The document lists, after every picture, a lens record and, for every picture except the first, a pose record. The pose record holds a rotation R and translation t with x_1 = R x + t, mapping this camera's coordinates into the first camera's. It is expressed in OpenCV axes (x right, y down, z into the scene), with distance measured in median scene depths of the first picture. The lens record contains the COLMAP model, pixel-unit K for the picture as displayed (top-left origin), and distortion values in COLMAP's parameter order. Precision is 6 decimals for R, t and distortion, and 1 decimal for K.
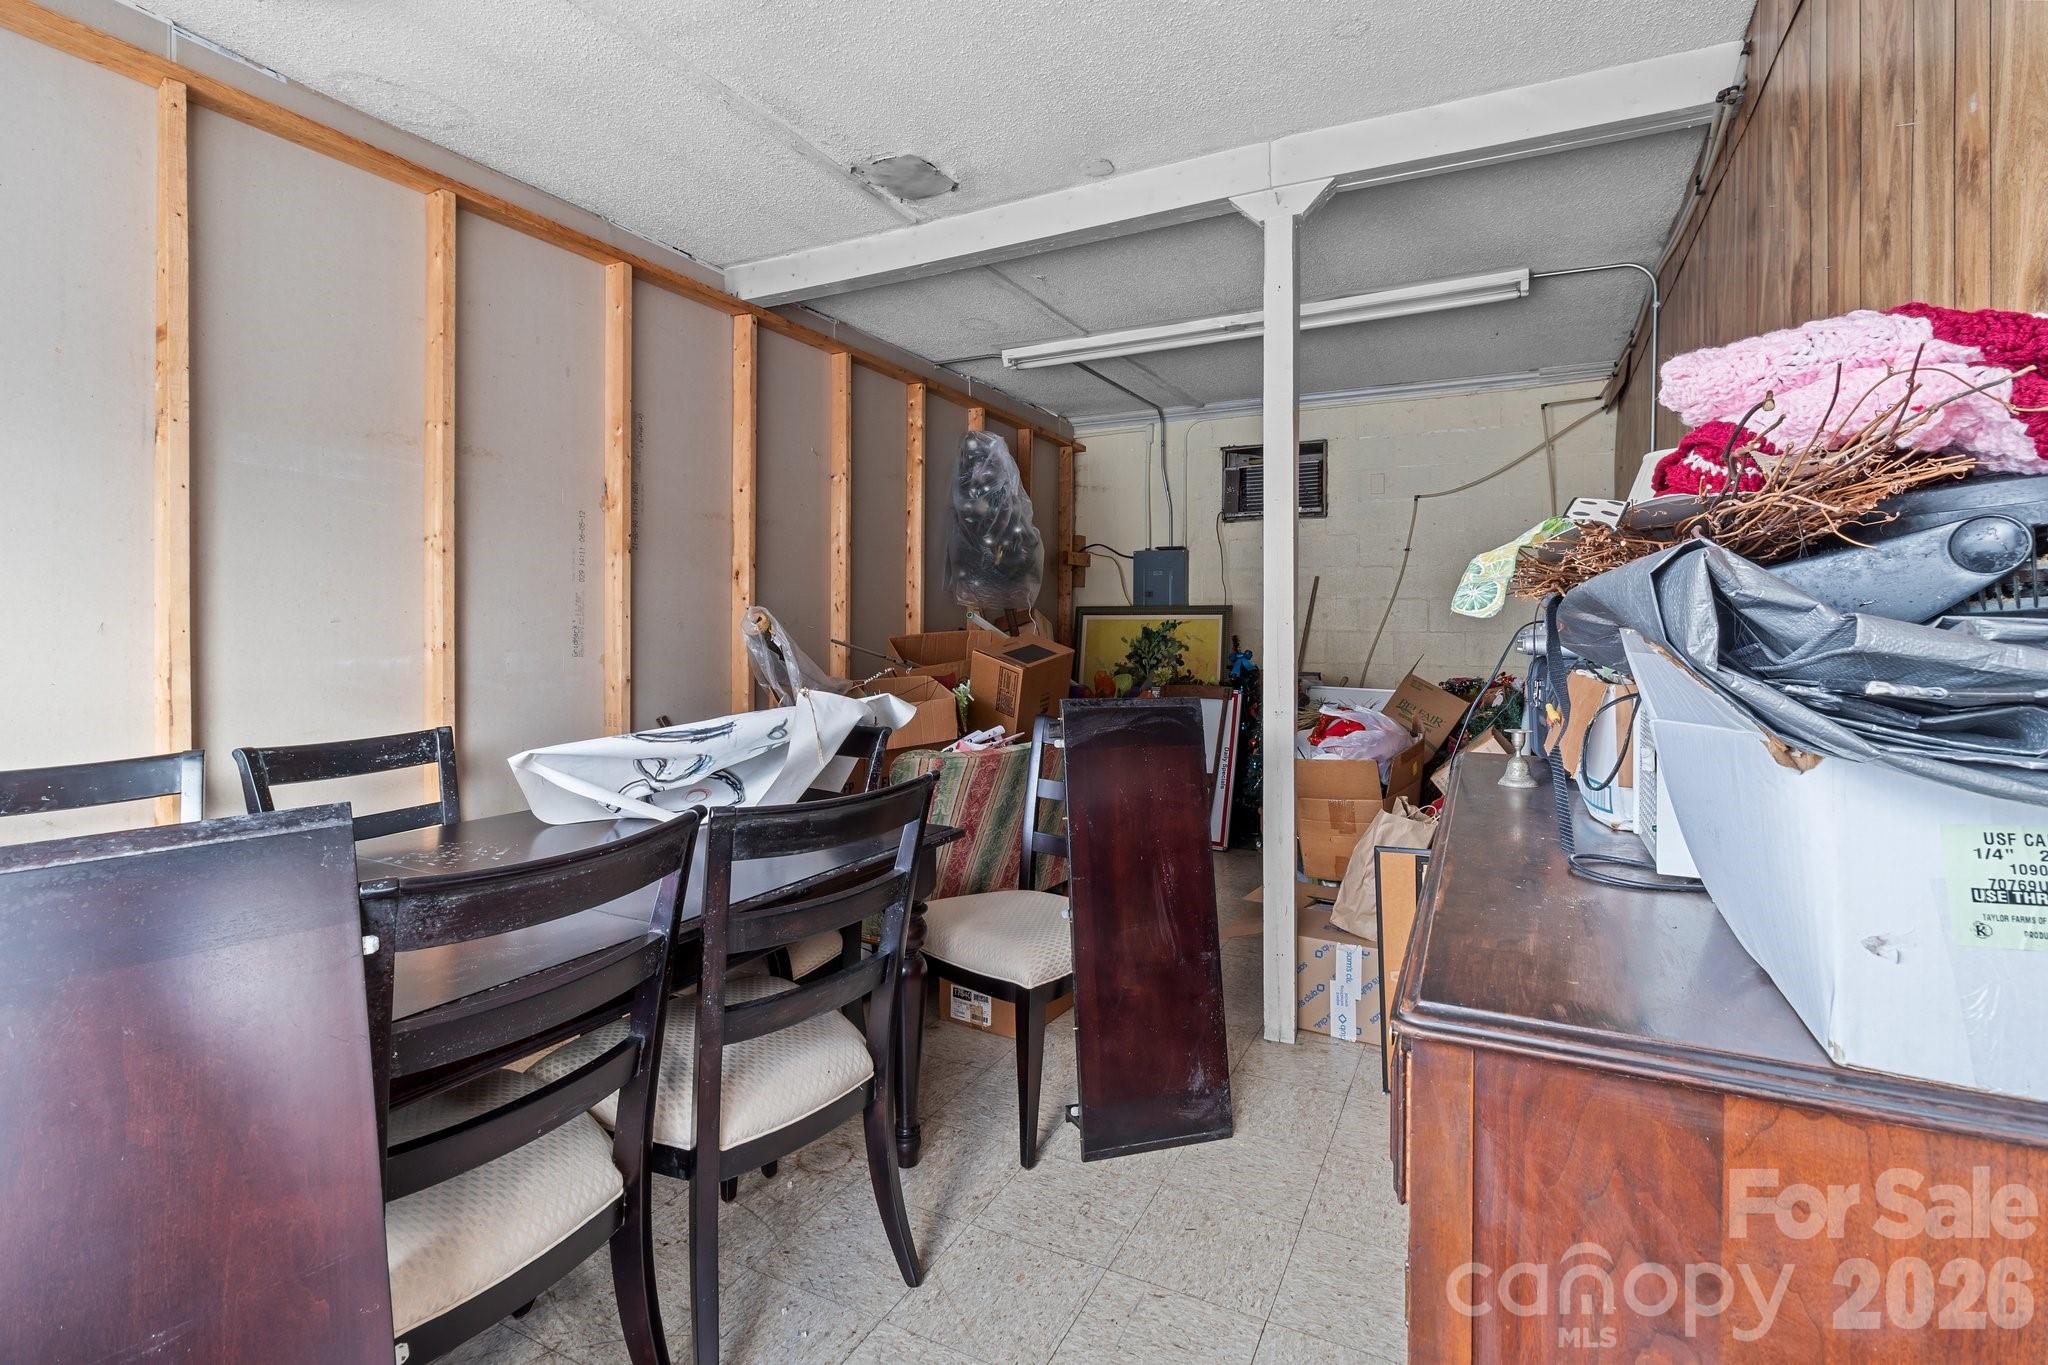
lens RADIAL K [[960.3, 0, 1023.7], [0, 960.3, 669.5], [0, 0, 1]] dist [-0.025785, -0.000583]
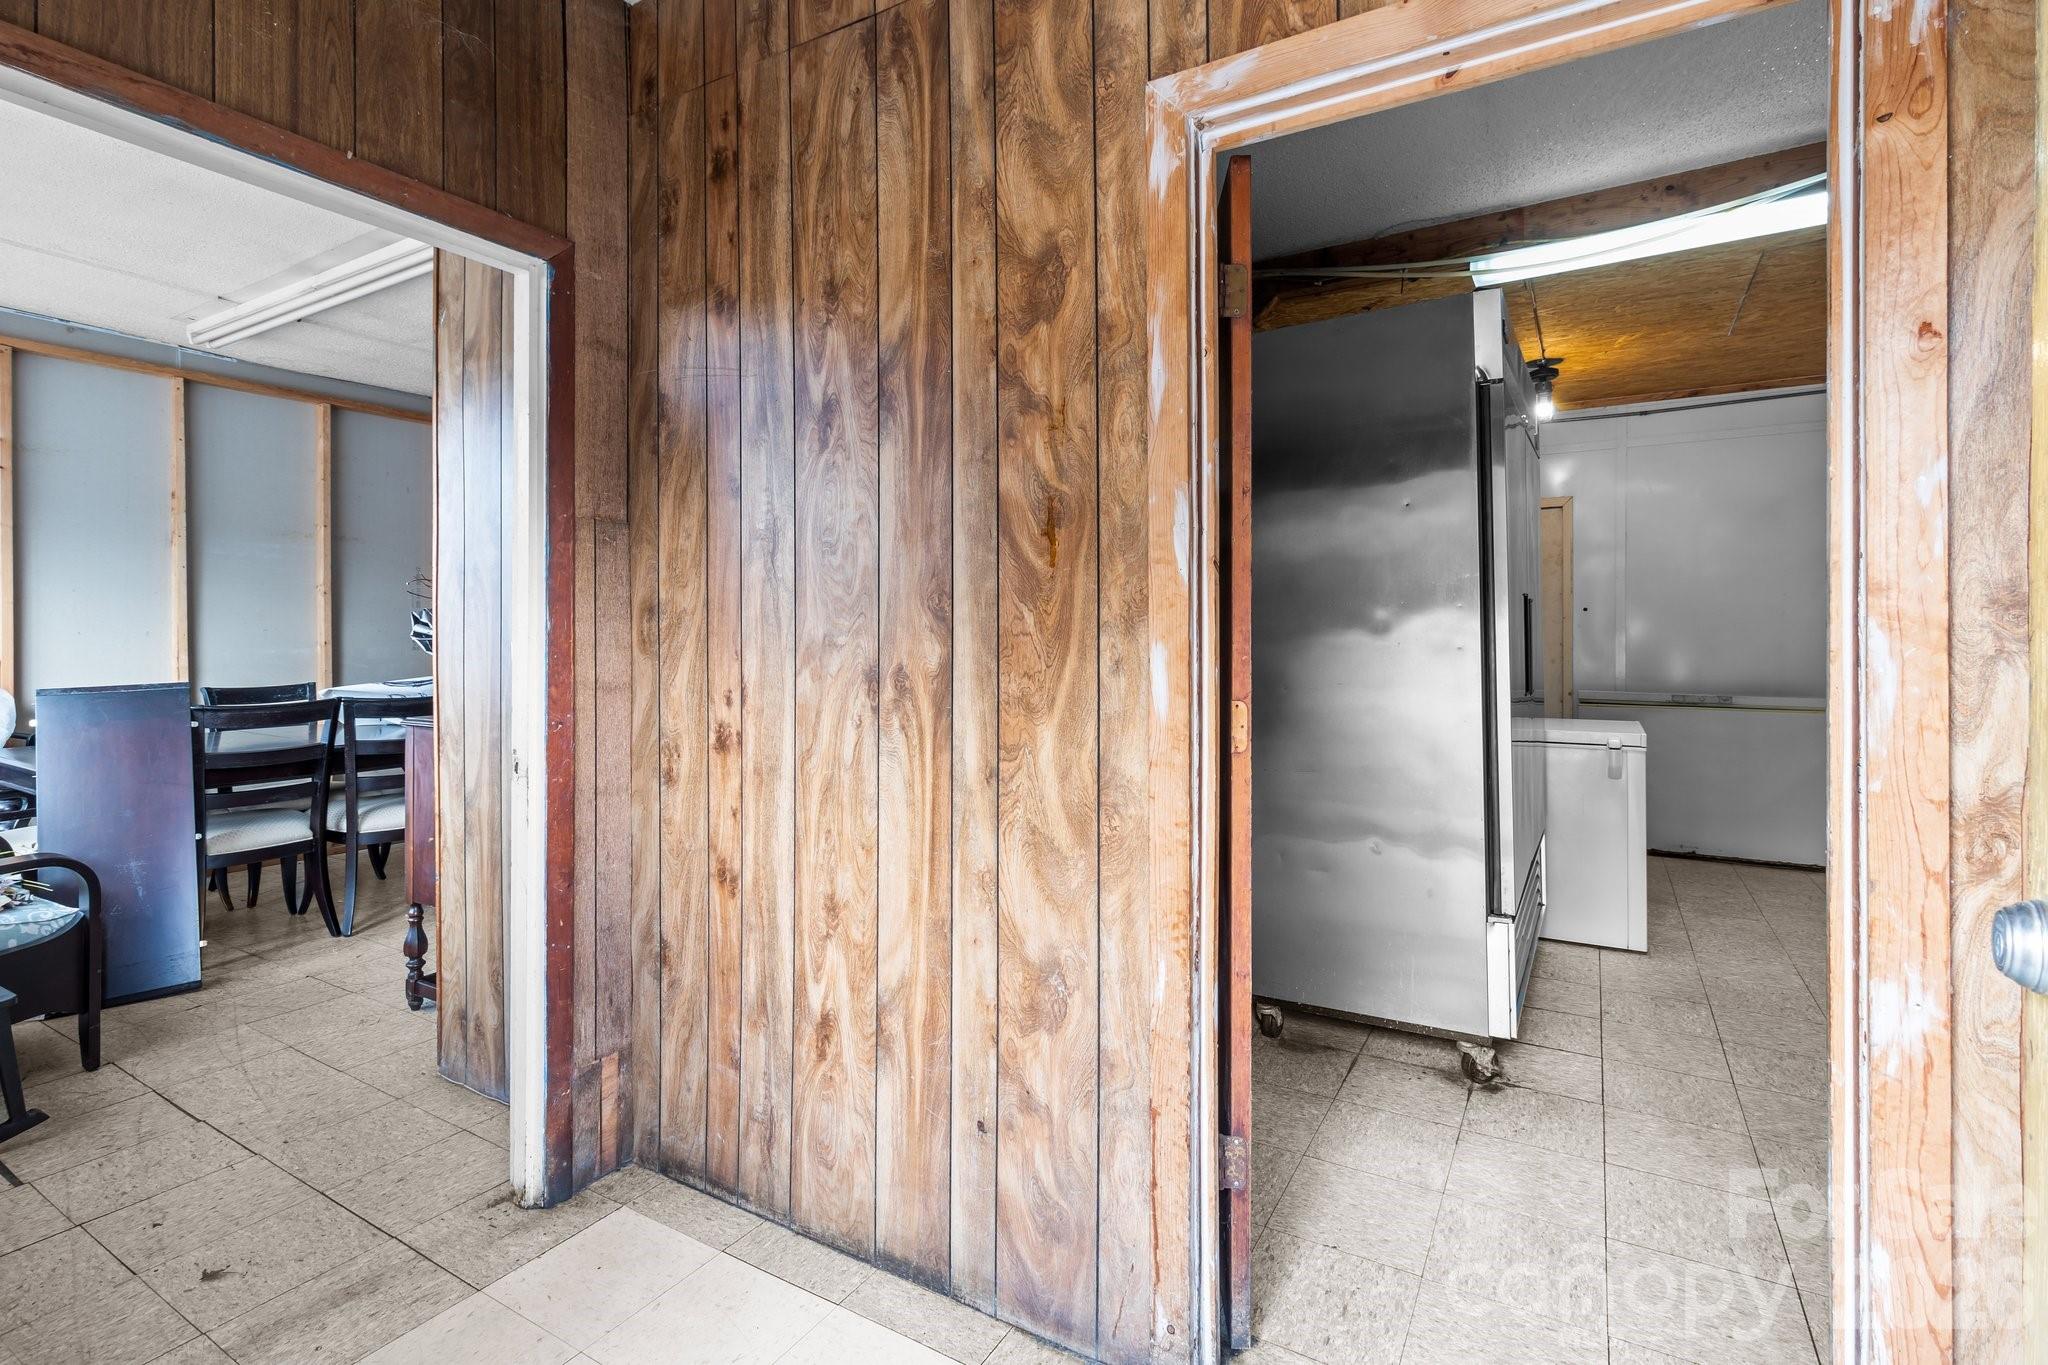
lens RADIAL K [[960.3, 0, 1028.7], [0, 960.3, 669.0], [0, 0, 1]] dist [-0.025785, -0.000583]
pose [[0.997321, -0.007233, -0.072786, 0.965880], [0.006191, 0.999875, -0.014537, 0.065611], [0.072882, 0.014047, 0.997242, -0.810447]]
